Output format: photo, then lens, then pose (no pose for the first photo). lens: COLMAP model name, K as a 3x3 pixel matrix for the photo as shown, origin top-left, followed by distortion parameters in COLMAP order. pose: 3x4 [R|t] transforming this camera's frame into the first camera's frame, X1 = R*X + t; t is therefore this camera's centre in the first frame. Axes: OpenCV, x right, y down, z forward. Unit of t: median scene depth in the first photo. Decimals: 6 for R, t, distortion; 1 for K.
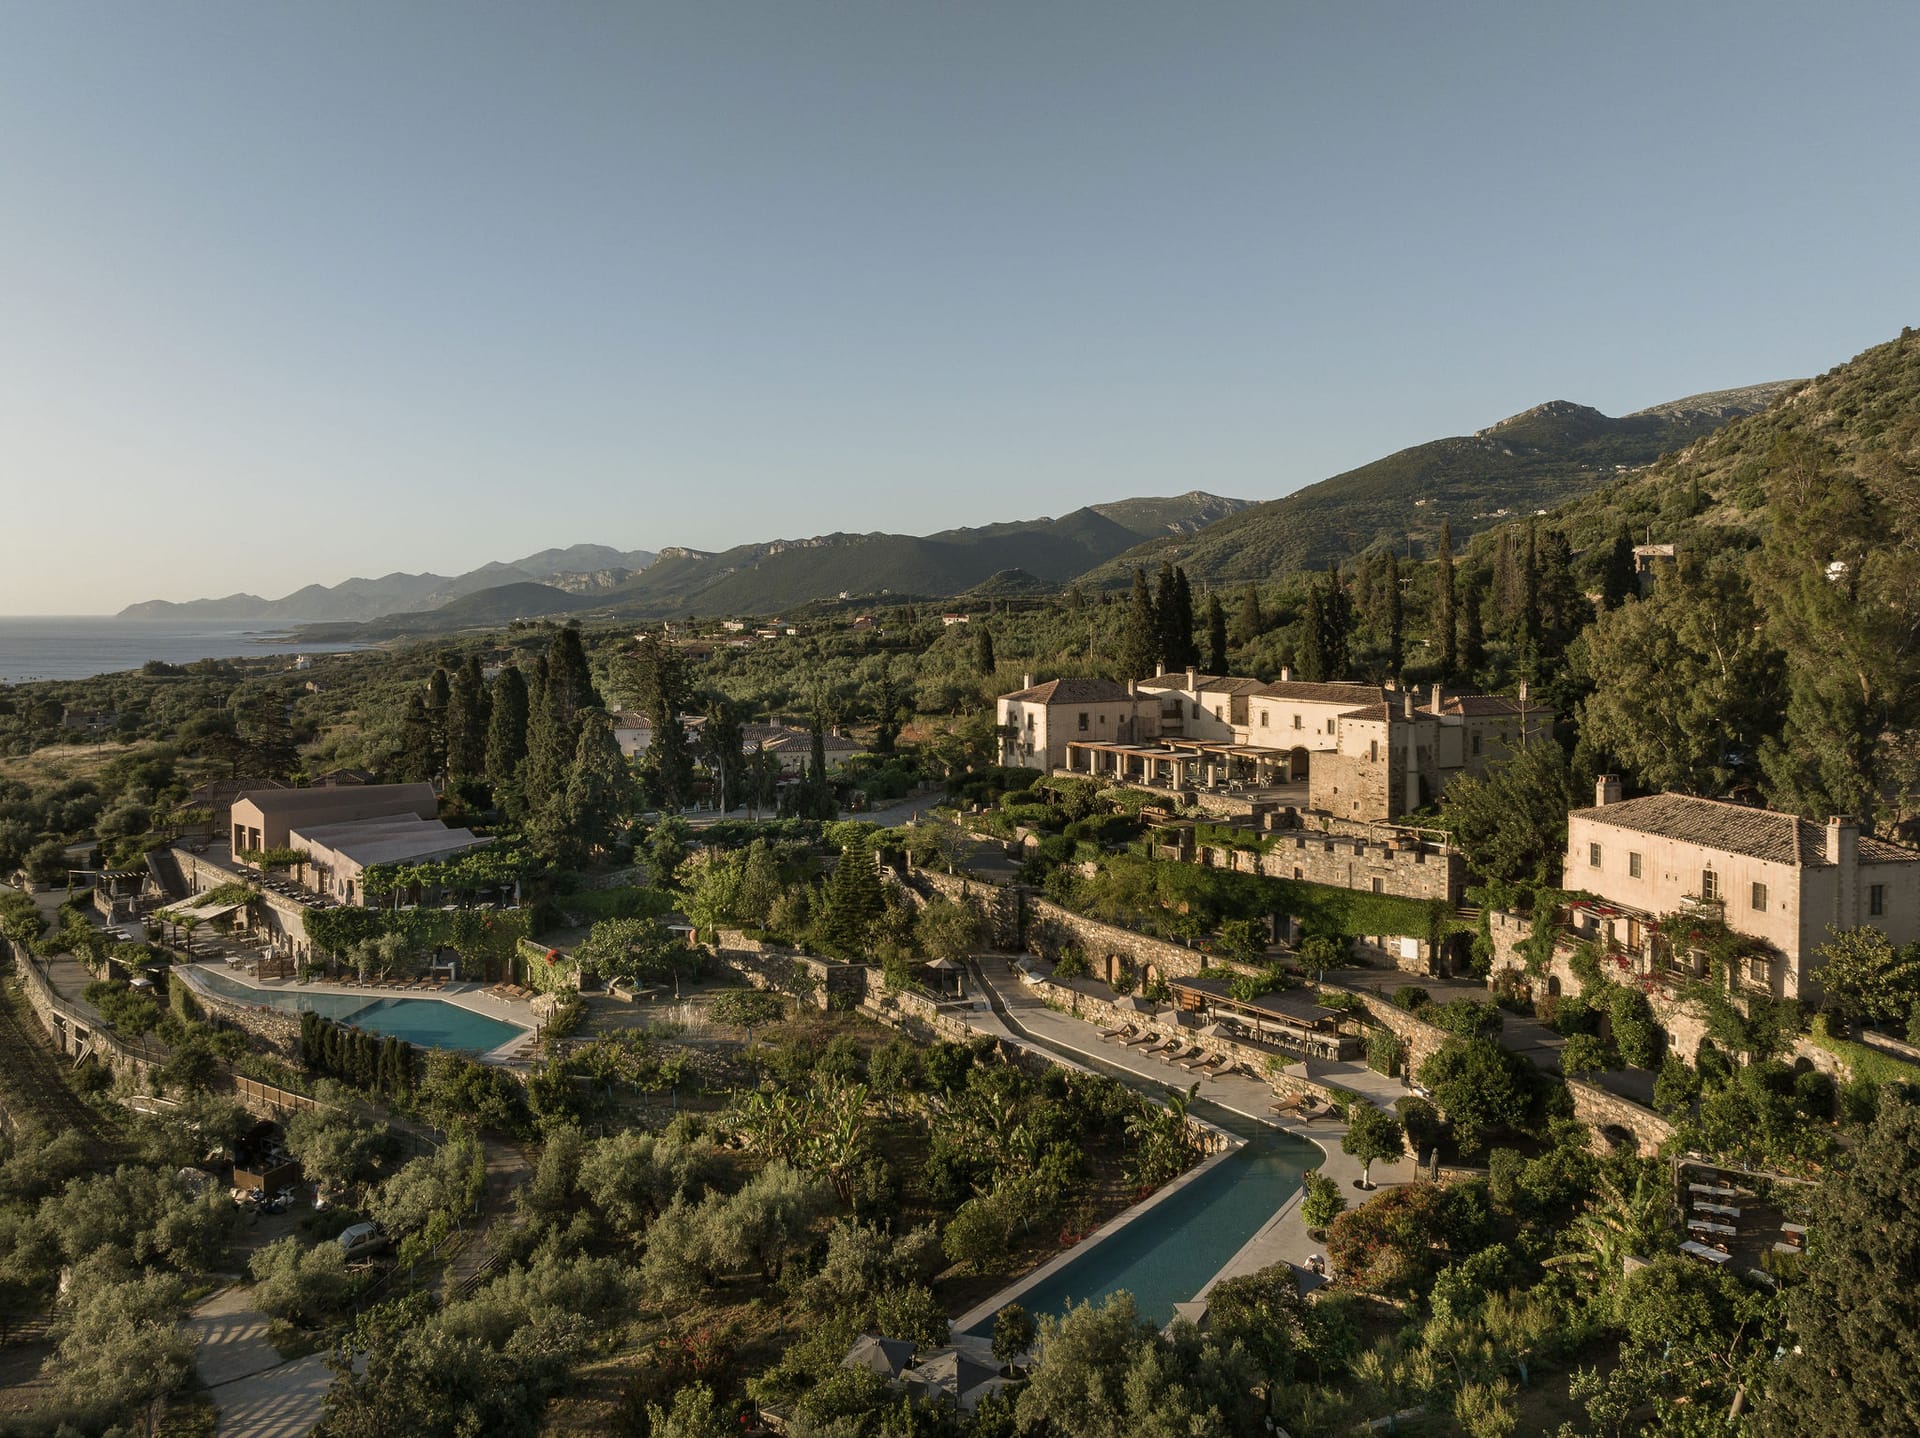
lens RADIAL K [[1325.4, 0, 960.0], [0, 1325.4, 719.0], [0, 0, 1]] dist [-0.034348, 0.002871]
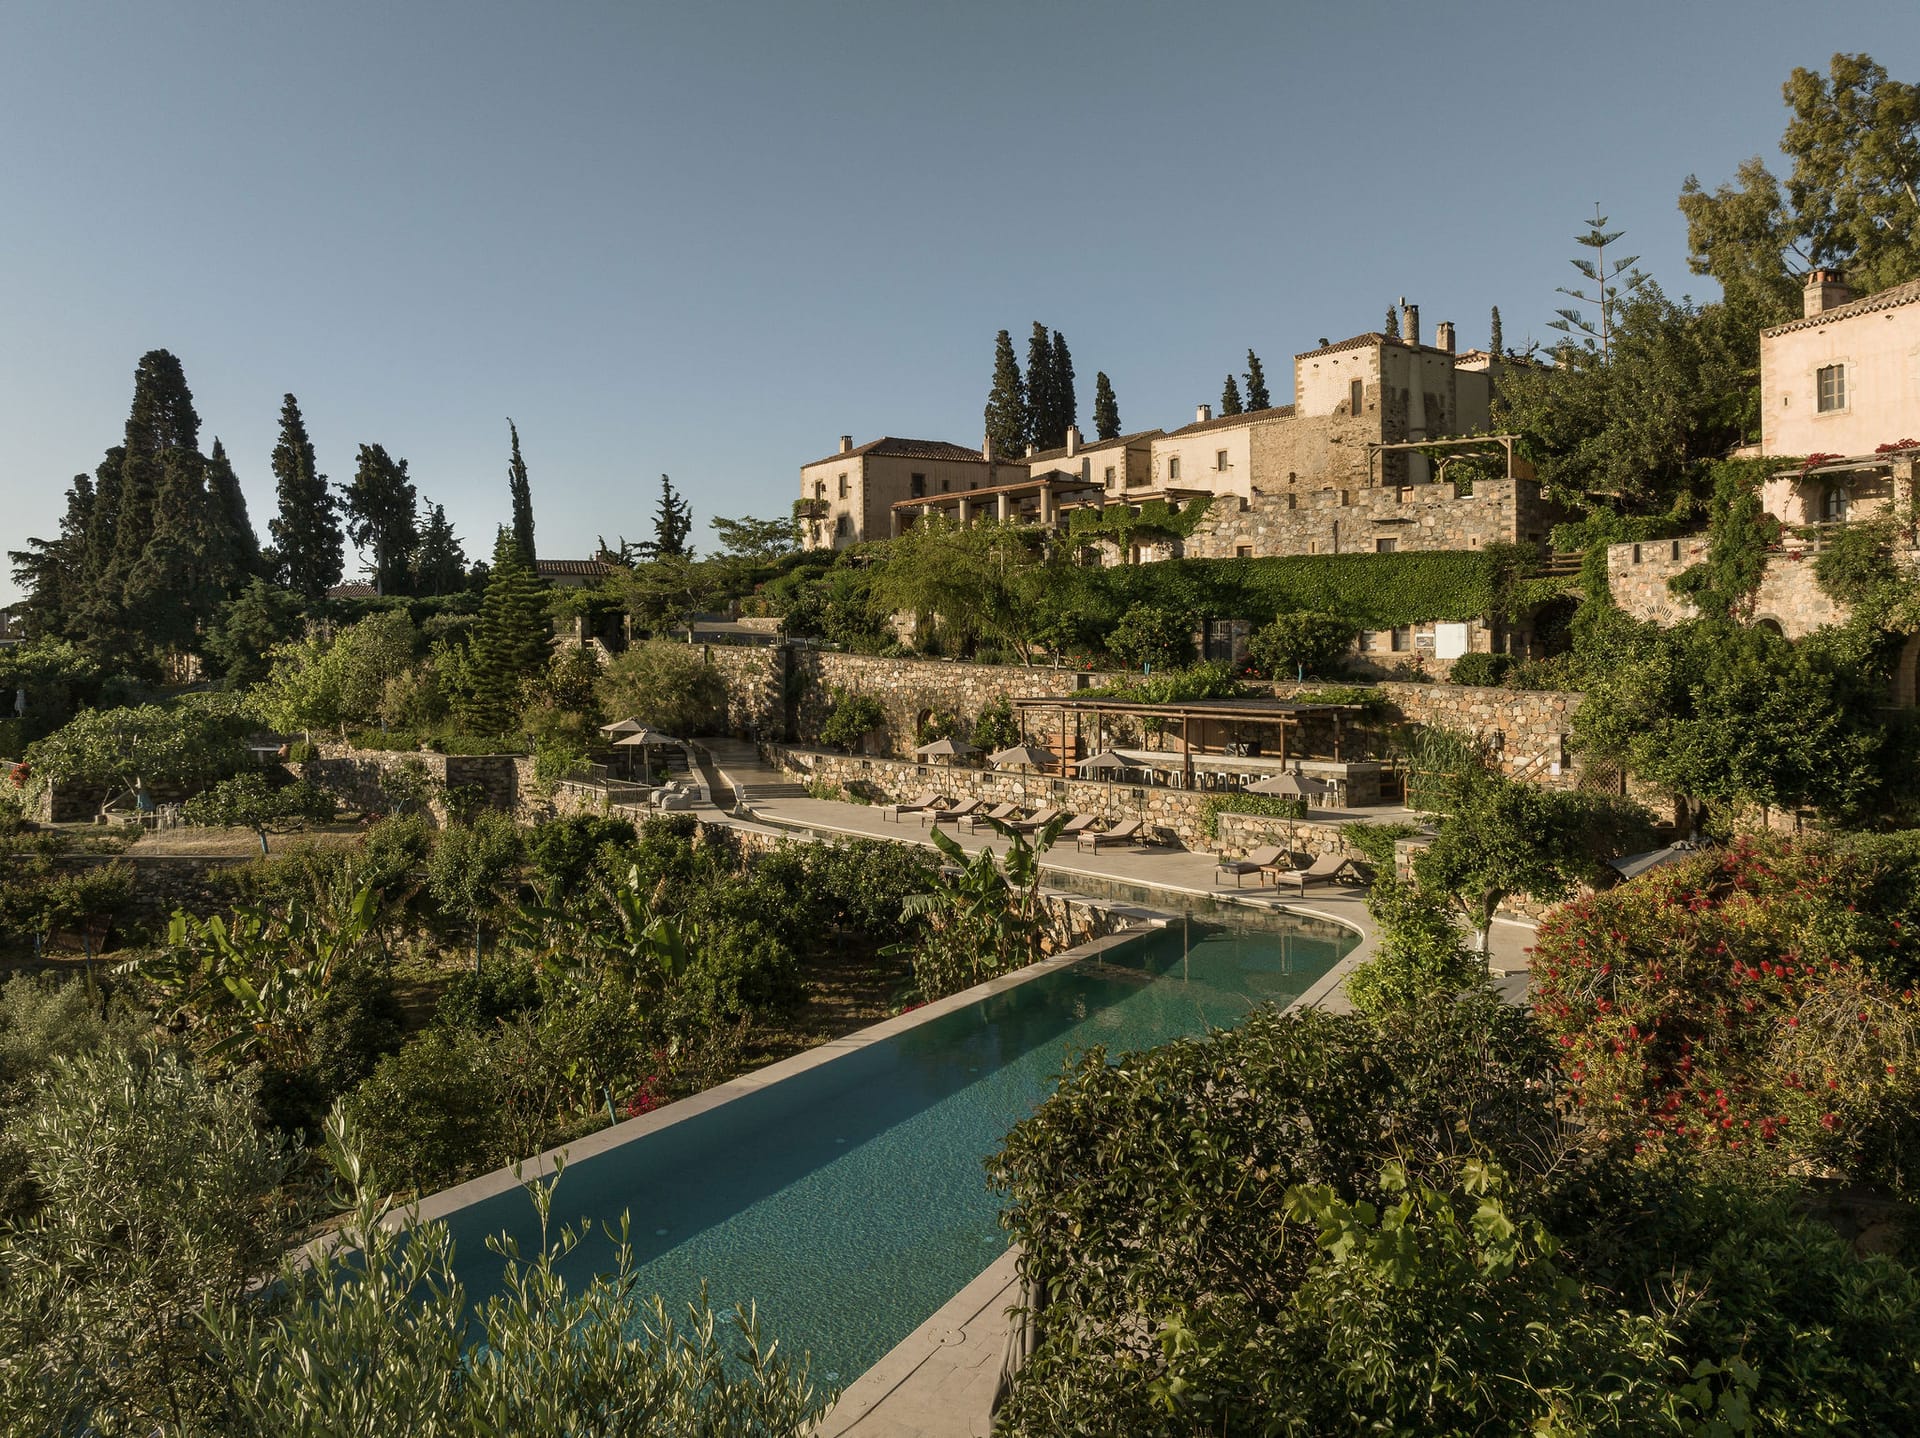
lens RADIAL K [[1325.4, 0, 960.0], [0, 1325.4, 719.0], [0, 0, 1]] dist [-0.034348, 0.002871]
pose [[0.997186, -0.008197, 0.074521, 0.091126], [0.009733, 0.999747, -0.020279, 0.204851], [-0.074336, 0.020947, 0.997013, 0.447010]]
